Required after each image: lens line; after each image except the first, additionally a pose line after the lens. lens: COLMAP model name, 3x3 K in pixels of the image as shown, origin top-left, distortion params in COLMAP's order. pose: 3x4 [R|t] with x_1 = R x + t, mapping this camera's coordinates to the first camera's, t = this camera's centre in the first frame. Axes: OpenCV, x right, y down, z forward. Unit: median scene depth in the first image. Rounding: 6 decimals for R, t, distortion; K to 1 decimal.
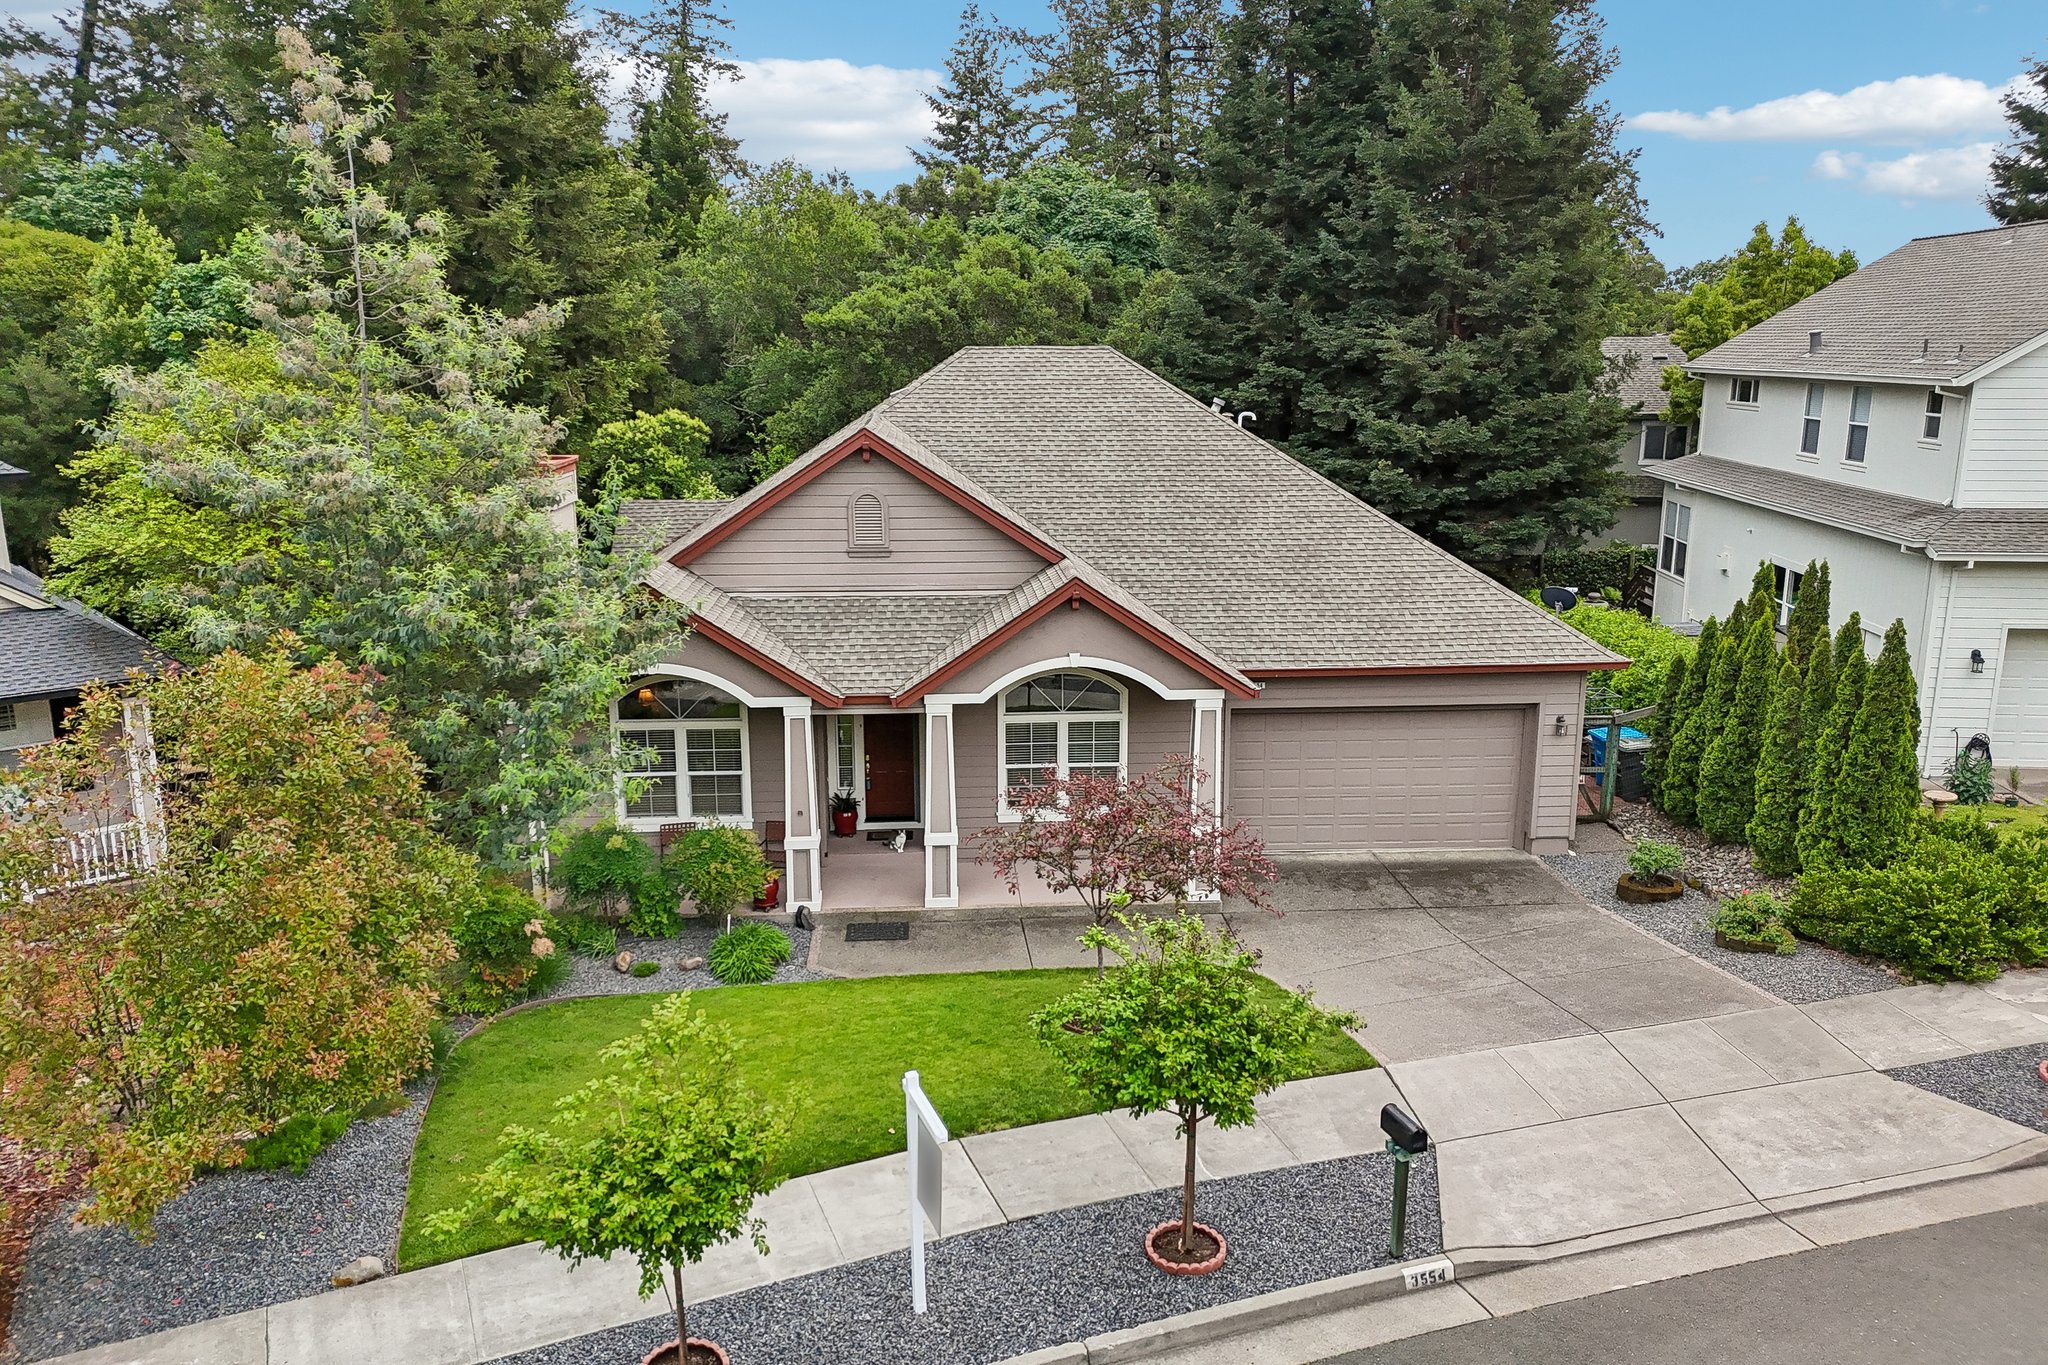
lens RADIAL K [[1500.1, 0, 1024.0], [0, 1500.1, 682.5], [0, 0, 1]] dist [0.104947, -0.124815]
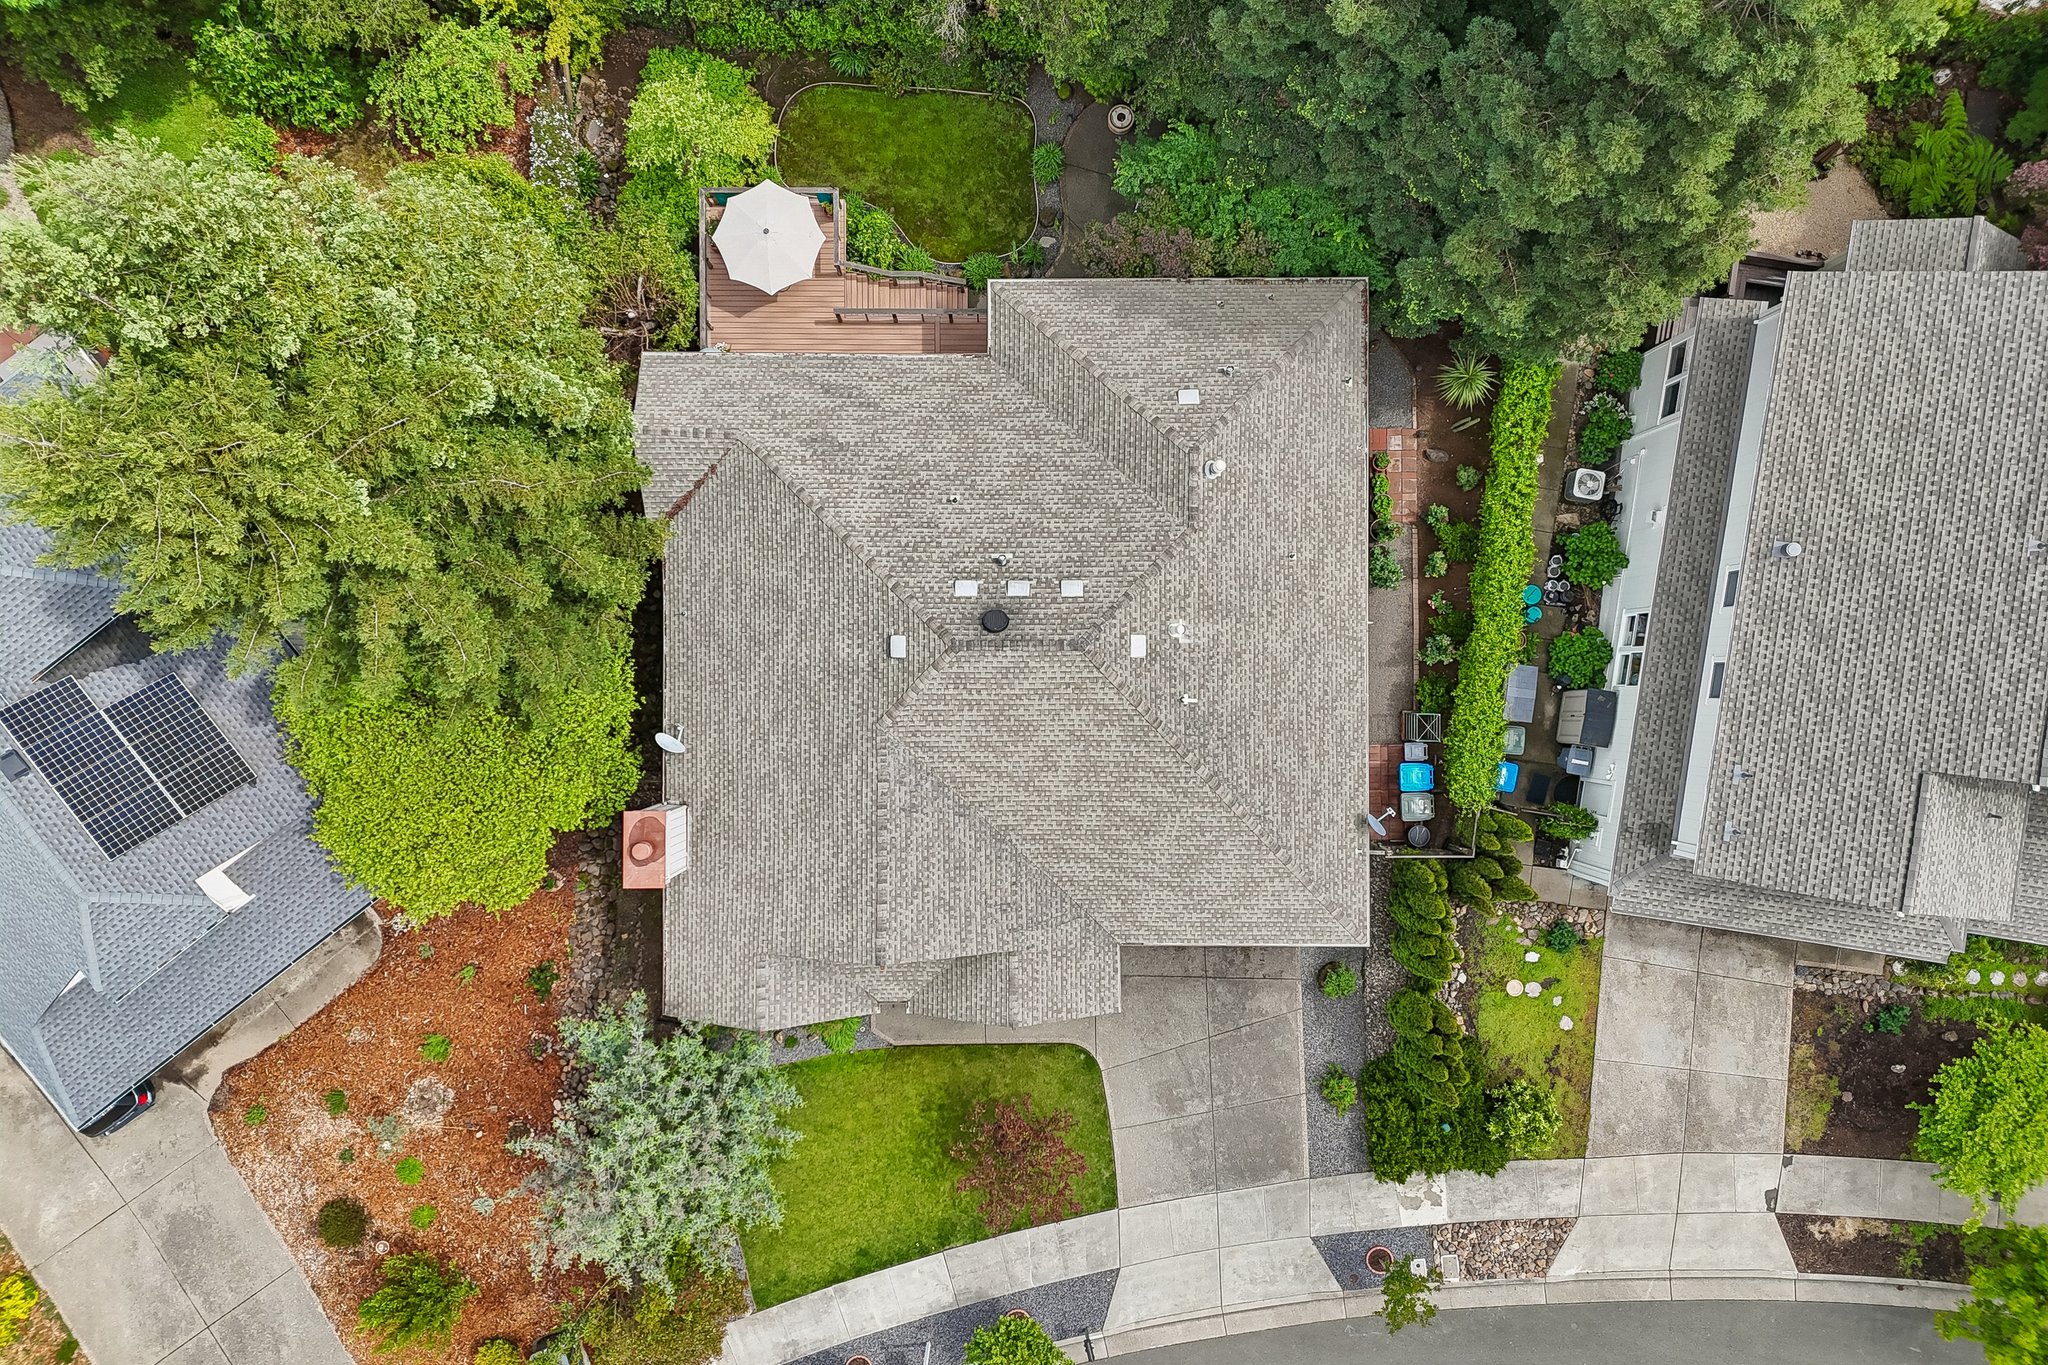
lens RADIAL K [[1500.1, 0, 1024.0], [0, 1500.1, 682.5], [0, 0, 1]] dist [0.104947, -0.124815]
pose [[0.997946, 0.062113, 0.015662, -0.003559], [-0.028437, 0.210477, 0.977185, -1.713903], [0.057399, -0.975624, 0.211811, 0.970391]]
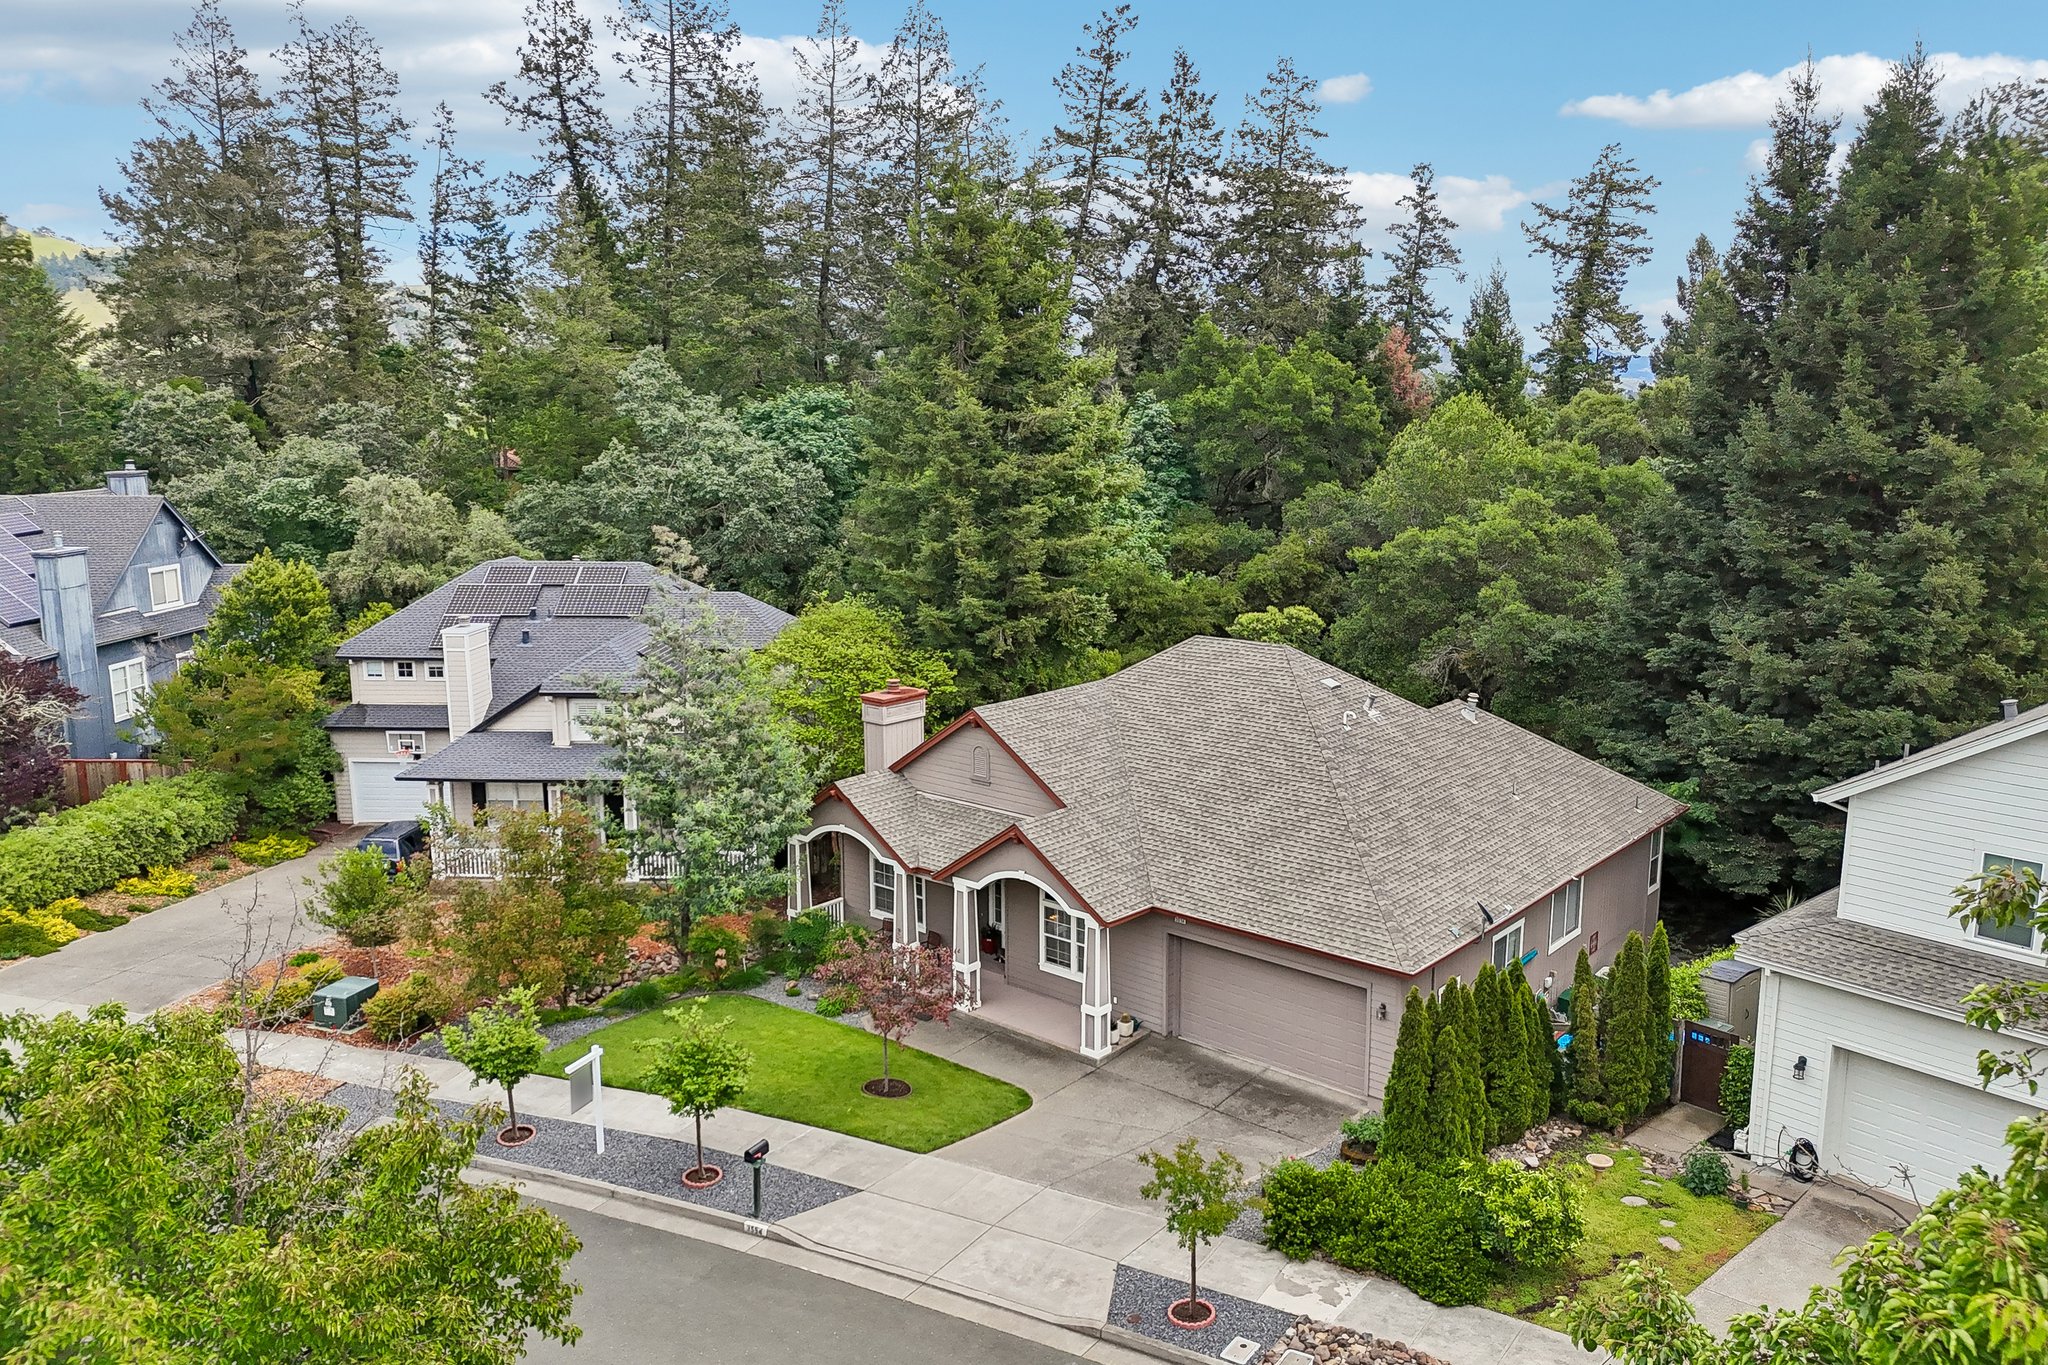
lens RADIAL K [[1500.1, 0, 1024.0], [0, 1500.1, 682.5], [0, 0, 1]] dist [0.104947, -0.124815]
pose [[0.714298, 0.129651, -0.687727, 1.059084], [-0.155740, 0.987496, 0.024407, -0.246148], [0.682293, 0.089673, 0.725559, -0.152815]]
